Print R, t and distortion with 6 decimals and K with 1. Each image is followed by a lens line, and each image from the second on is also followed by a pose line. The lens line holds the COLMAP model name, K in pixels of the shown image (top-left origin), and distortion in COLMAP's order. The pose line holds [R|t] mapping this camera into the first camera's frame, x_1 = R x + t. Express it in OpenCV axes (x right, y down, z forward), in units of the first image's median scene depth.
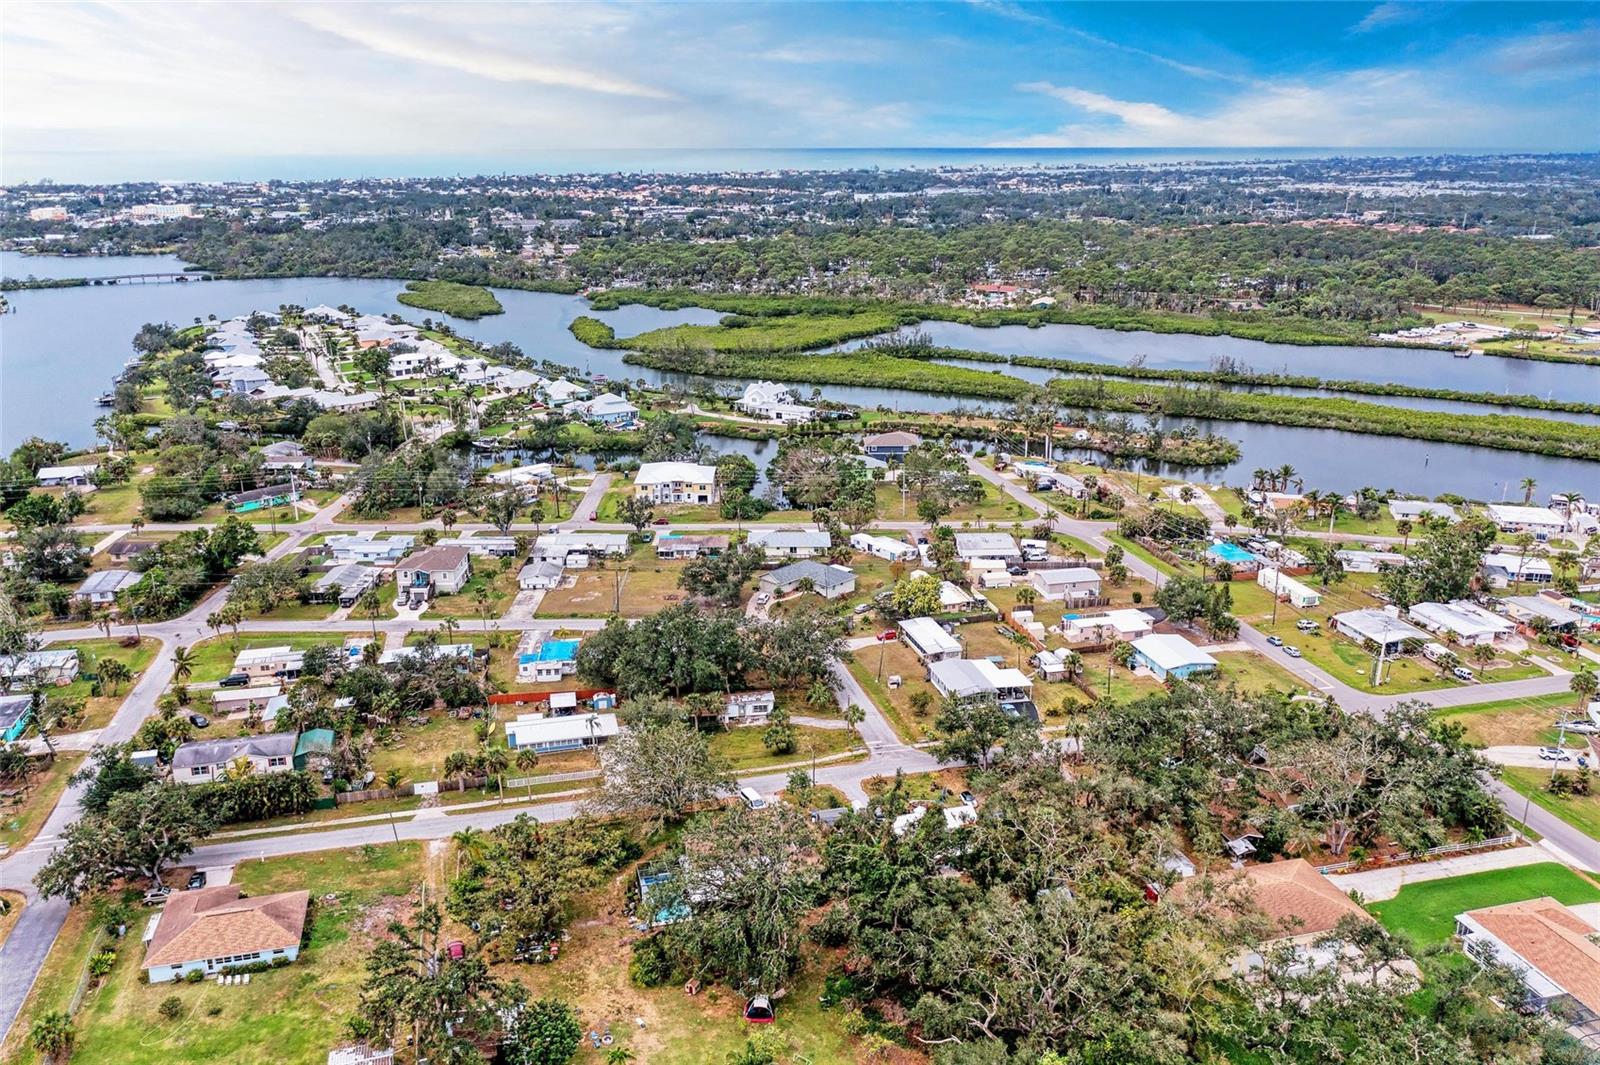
lens RADIAL K [[1258.2, 0, 800.0], [0, 1258.2, 532.5], [0, 0, 1]] dist [0.002160, 0.000960]
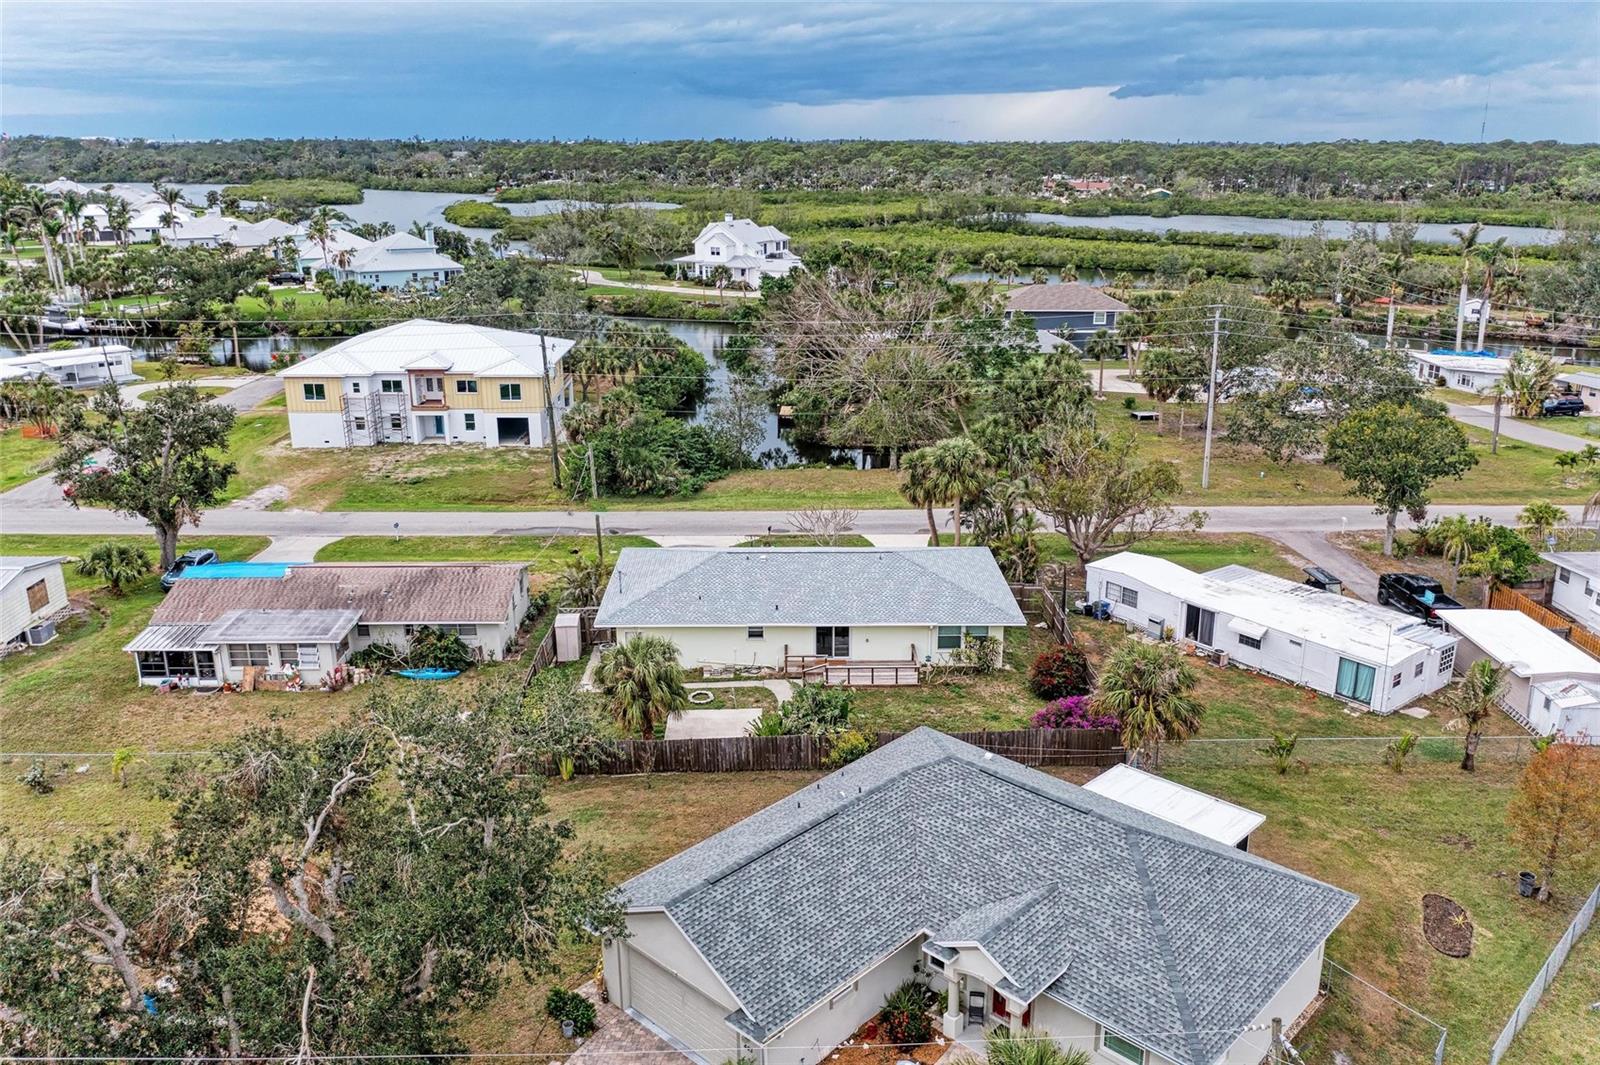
lens RADIAL K [[1258.2, 0, 800.0], [0, 1258.2, 532.5], [0, 0, 1]] dist [0.002160, 0.000960]
pose [[0.999987, 0.001140, 0.004992, -0.010848], [-0.001161, 0.999991, 0.004160, -0.003794], [-0.004987, -0.004166, 0.999979, 0.768227]]
